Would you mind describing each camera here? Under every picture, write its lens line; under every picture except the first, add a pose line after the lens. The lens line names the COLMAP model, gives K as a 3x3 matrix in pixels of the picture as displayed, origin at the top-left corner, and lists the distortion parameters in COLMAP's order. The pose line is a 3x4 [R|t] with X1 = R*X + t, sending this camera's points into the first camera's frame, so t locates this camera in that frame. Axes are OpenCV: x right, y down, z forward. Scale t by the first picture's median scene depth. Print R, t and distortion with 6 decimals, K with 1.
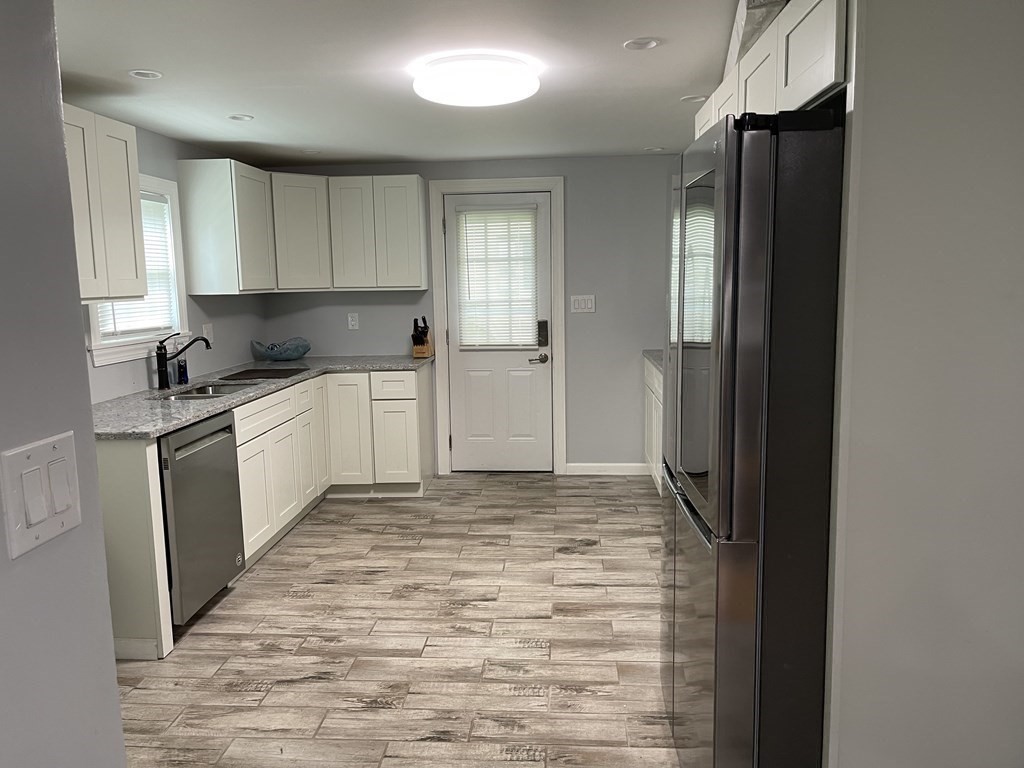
lens RADIAL K [[803.0, 0, 512.0], [0, 803.0, 384.0], [0, 0, 1]] dist [0.079952, -0.087663]
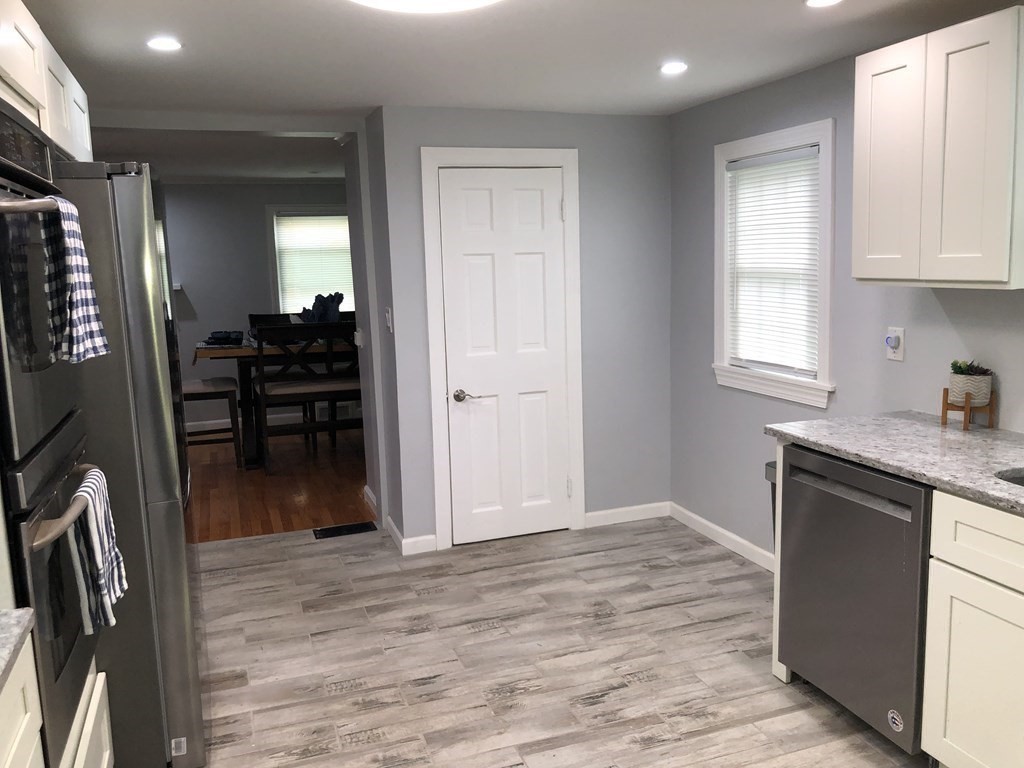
lens RADIAL K [[855.3, 0, 512.0], [0, 855.3, 384.0], [0, 0, 1]] dist [0.041195, 0.003122]
pose [[-0.919902, 0.107854, -0.377025, 0.194155], [0.000683, 0.961874, 0.273492, -0.272641], [0.392148, 0.251328, -0.884903, 1.881428]]
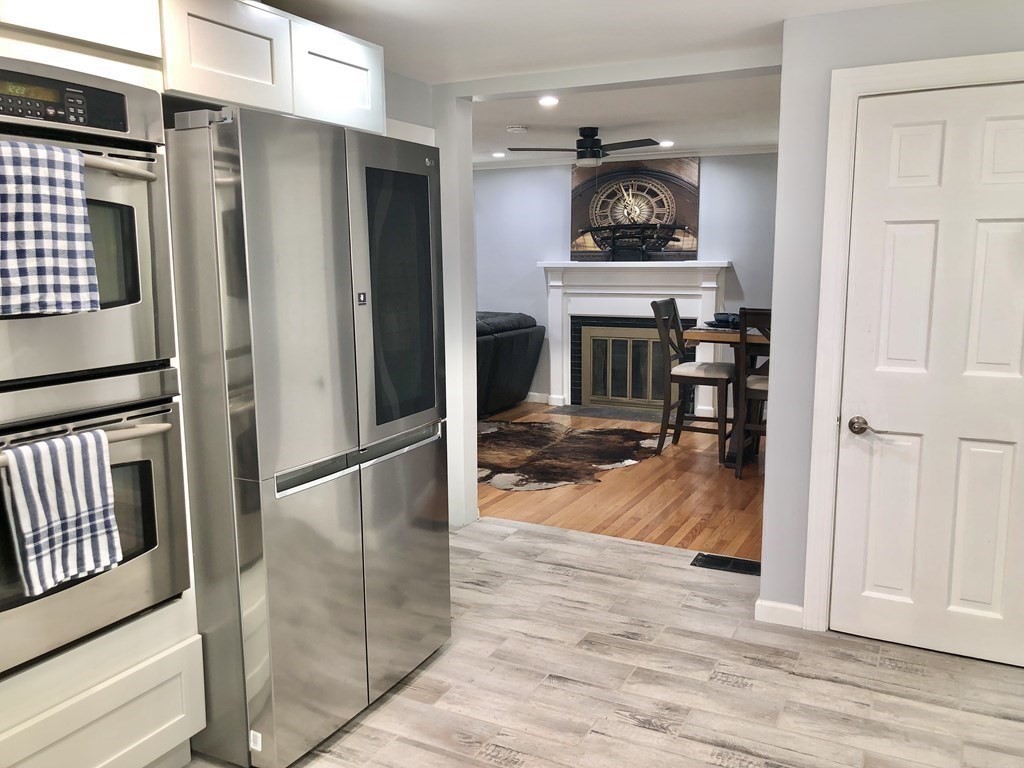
lens RADIAL K [[855.3, 0, 512.0], [0, 855.3, 384.0], [0, 0, 1]] dist [0.041195, 0.003122]
pose [[-0.918067, -0.035063, 0.394871, -0.337897], [0.076488, 0.961696, 0.263229, -0.197524], [-0.388976, 0.271865, -0.880220, 1.586624]]
